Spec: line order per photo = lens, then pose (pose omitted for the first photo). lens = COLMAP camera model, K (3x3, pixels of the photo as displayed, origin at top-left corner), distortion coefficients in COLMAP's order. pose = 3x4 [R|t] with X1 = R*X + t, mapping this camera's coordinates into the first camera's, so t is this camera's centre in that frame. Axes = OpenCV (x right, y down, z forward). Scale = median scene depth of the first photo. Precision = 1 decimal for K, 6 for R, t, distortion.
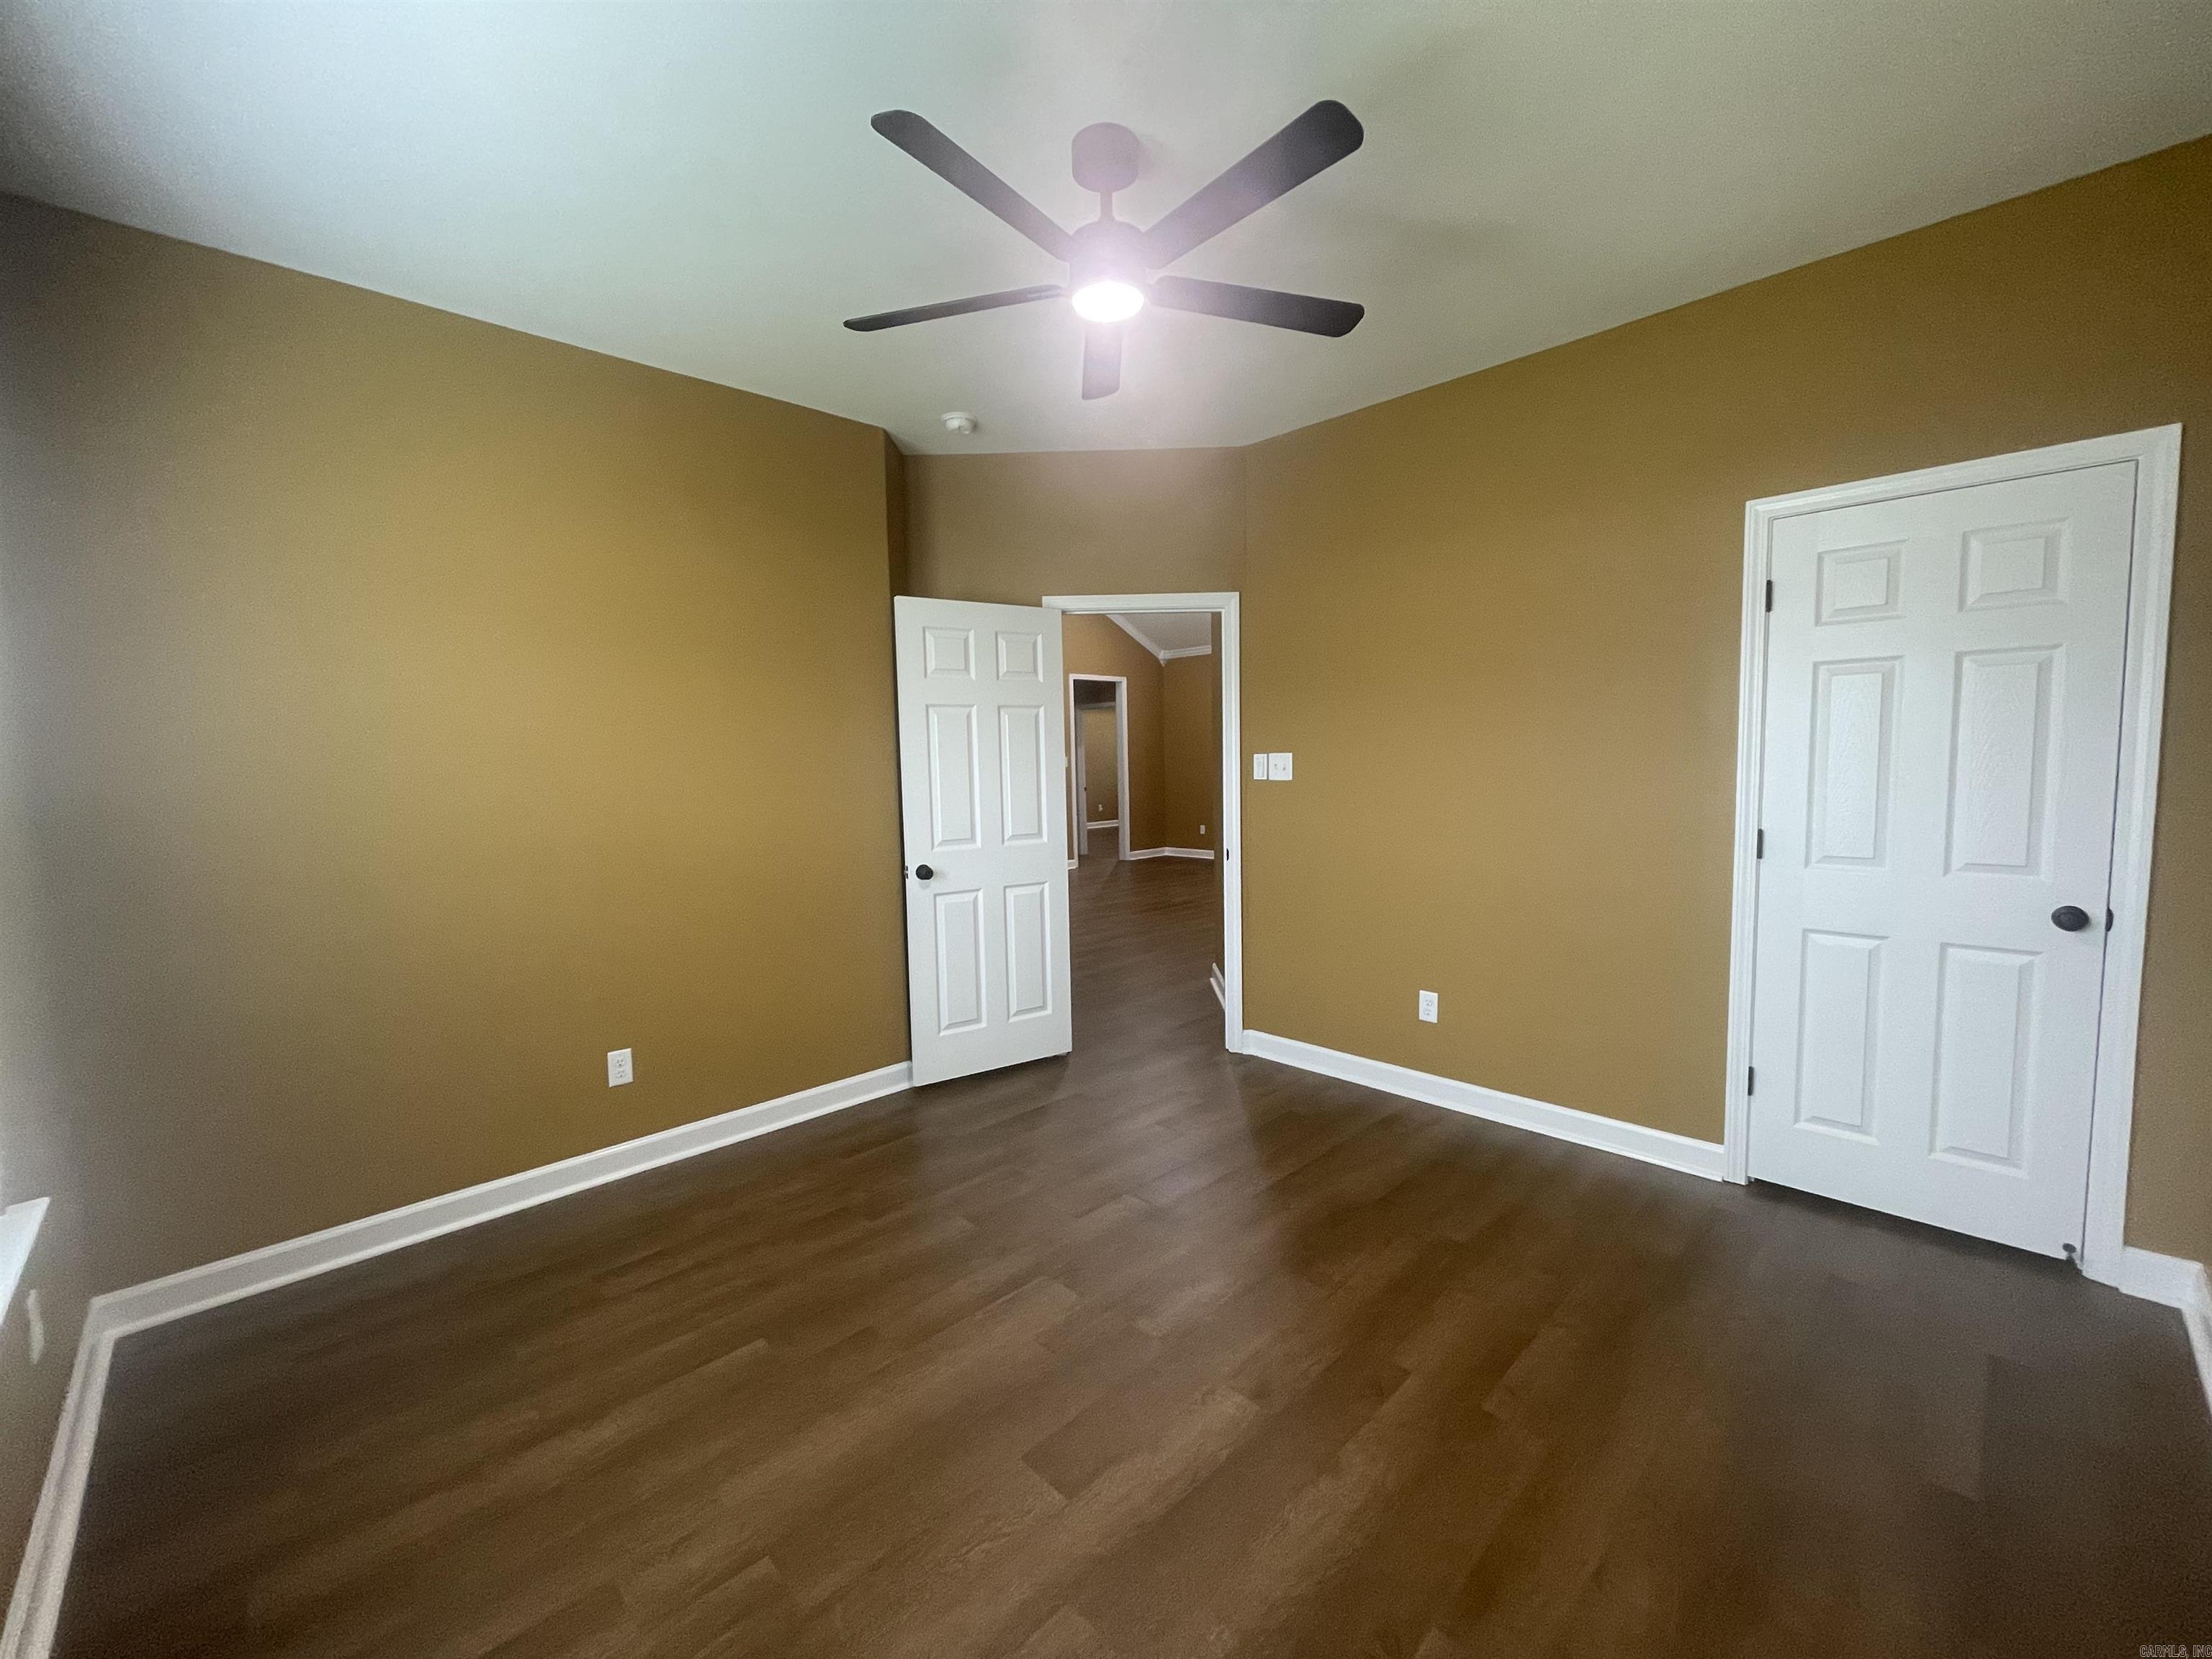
lens RADIAL K [[889.6, 0, 1107.1], [0, 889.6, 824.5], [0, 0, 1]] dist [-0.001560, -0.000094]
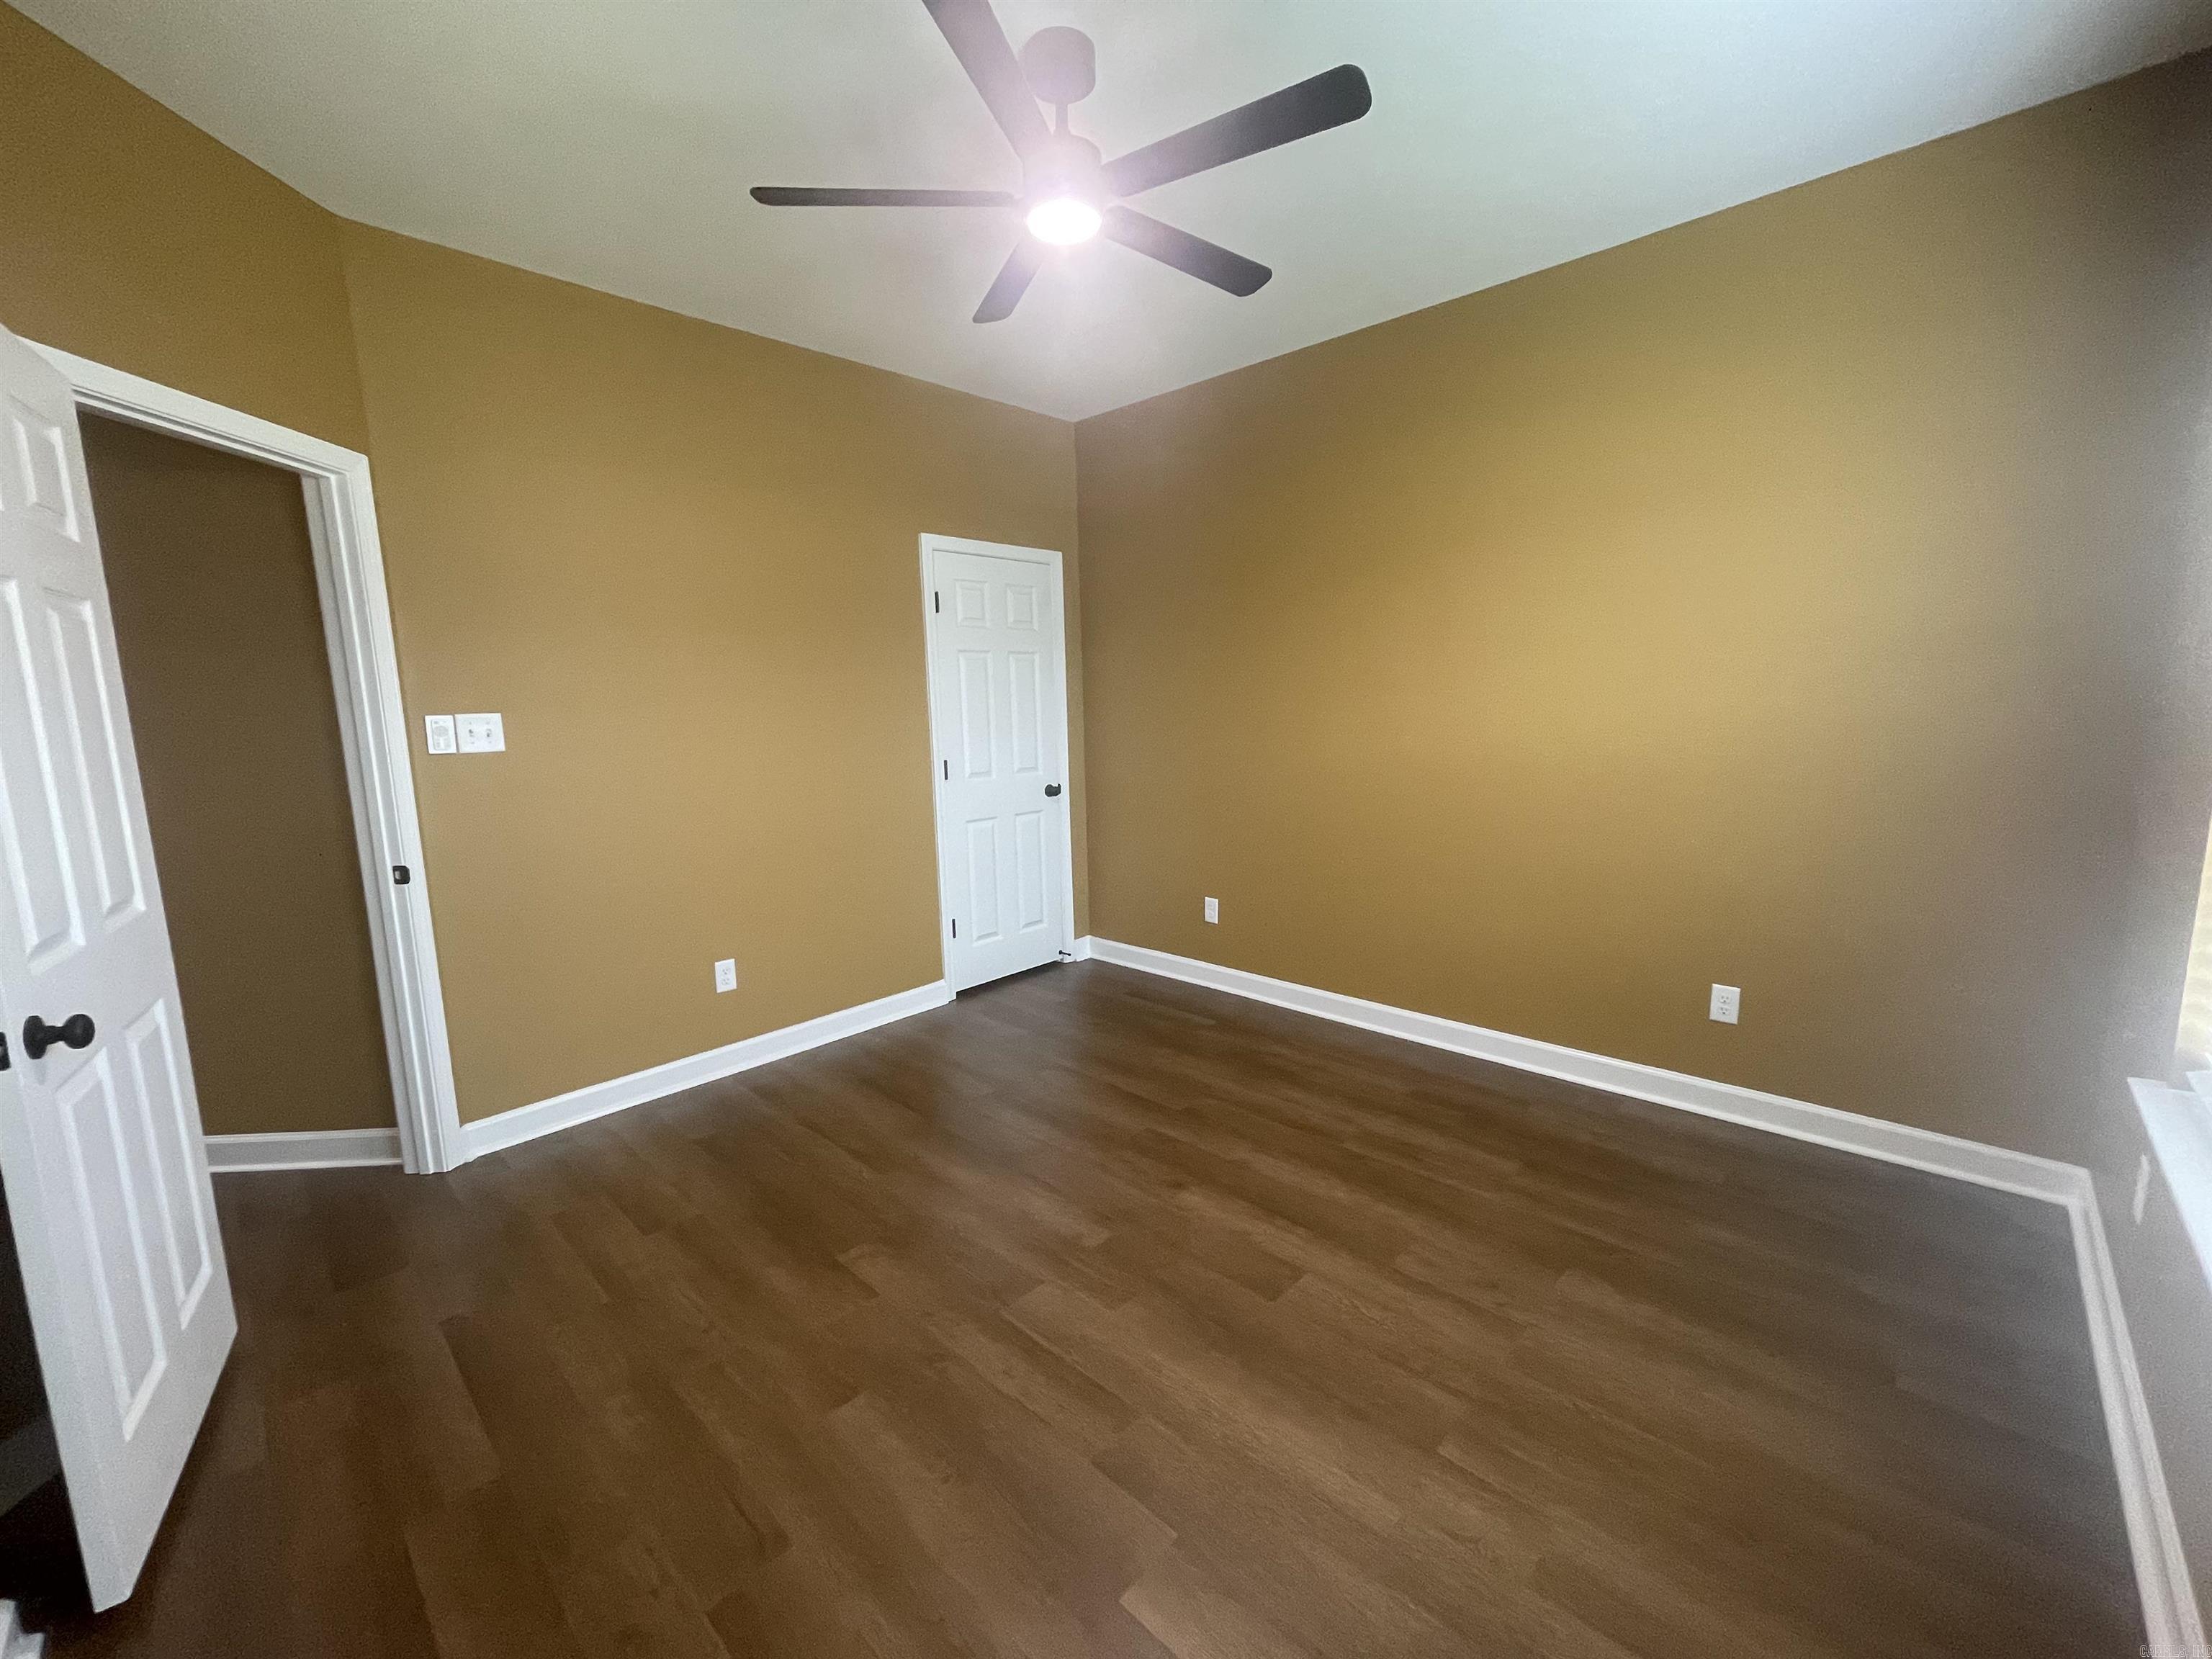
lens RADIAL K [[889.6, 0, 1107.1], [0, 889.6, 824.5], [0, 0, 1]] dist [-0.001560, -0.000094]
pose [[-0.036952, -0.119222, 0.992180, -0.799277], [0.101067, 0.987321, 0.122403, -0.044845], [-0.994193, 0.104800, -0.024435, 0.807684]]
